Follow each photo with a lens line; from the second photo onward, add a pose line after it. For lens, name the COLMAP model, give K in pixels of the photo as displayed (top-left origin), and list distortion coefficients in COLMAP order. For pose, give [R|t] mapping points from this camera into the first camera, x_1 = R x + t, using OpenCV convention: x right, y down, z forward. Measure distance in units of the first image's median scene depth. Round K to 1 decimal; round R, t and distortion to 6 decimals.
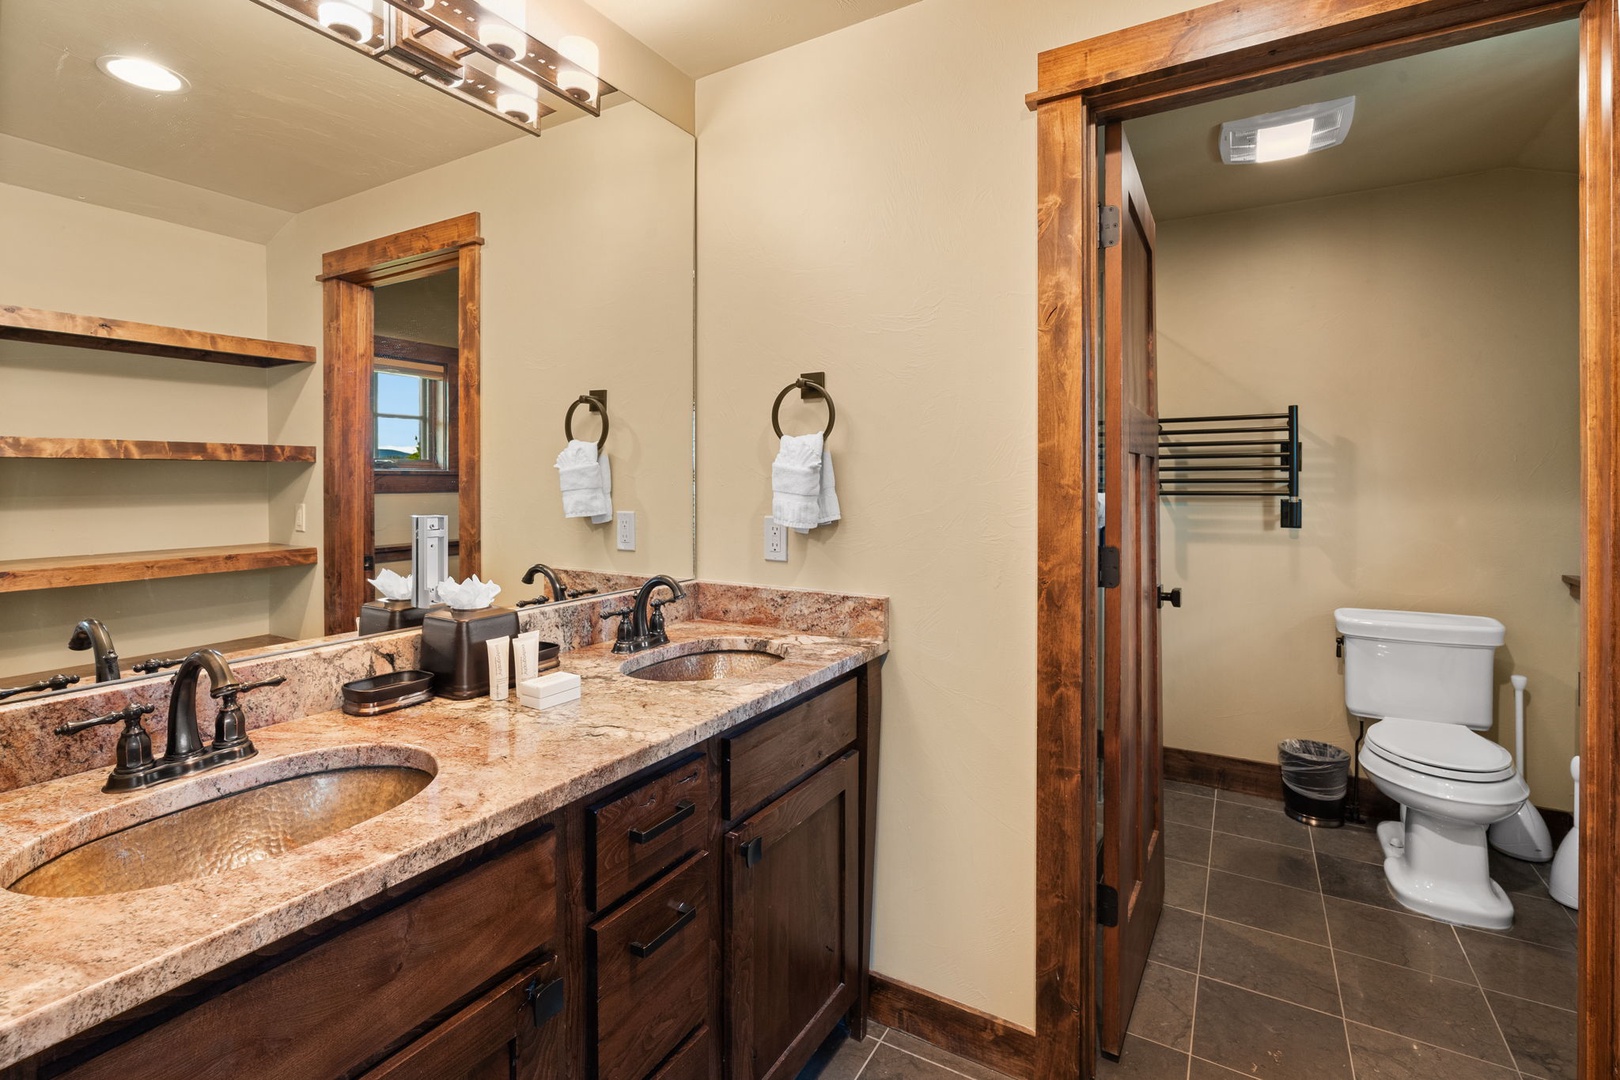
lens RADIAL K [[747.4, 0, 805.3], [0, 747.4, 480.7], [0, 0, 1]] dist [-0.003898, -0.000730]
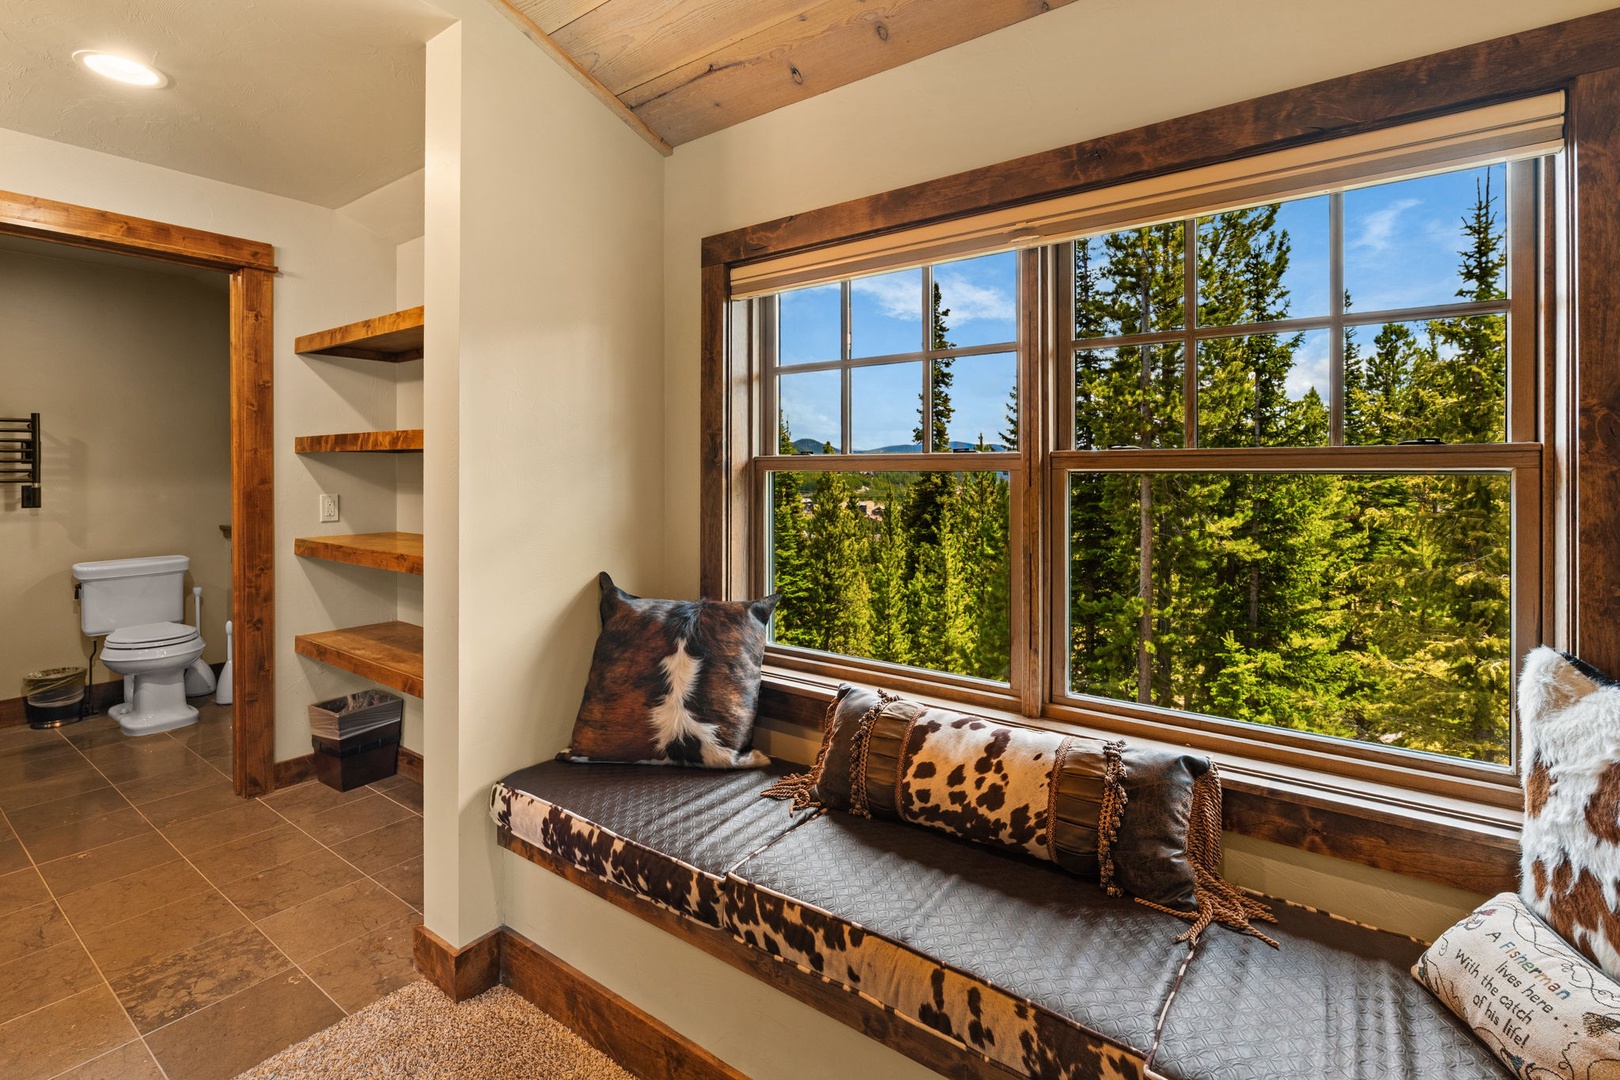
lens RADIAL K [[747.4, 0, 808.4], [0, 747.4, 467.9], [0, 0, 1]] dist [-0.003898, -0.000730]
pose [[0.101733, -0.001962, 0.994810, -0.528935], [0.002027, 0.999996, 0.001765, -0.005386], [-0.994810, 0.001837, 0.101736, -0.500426]]
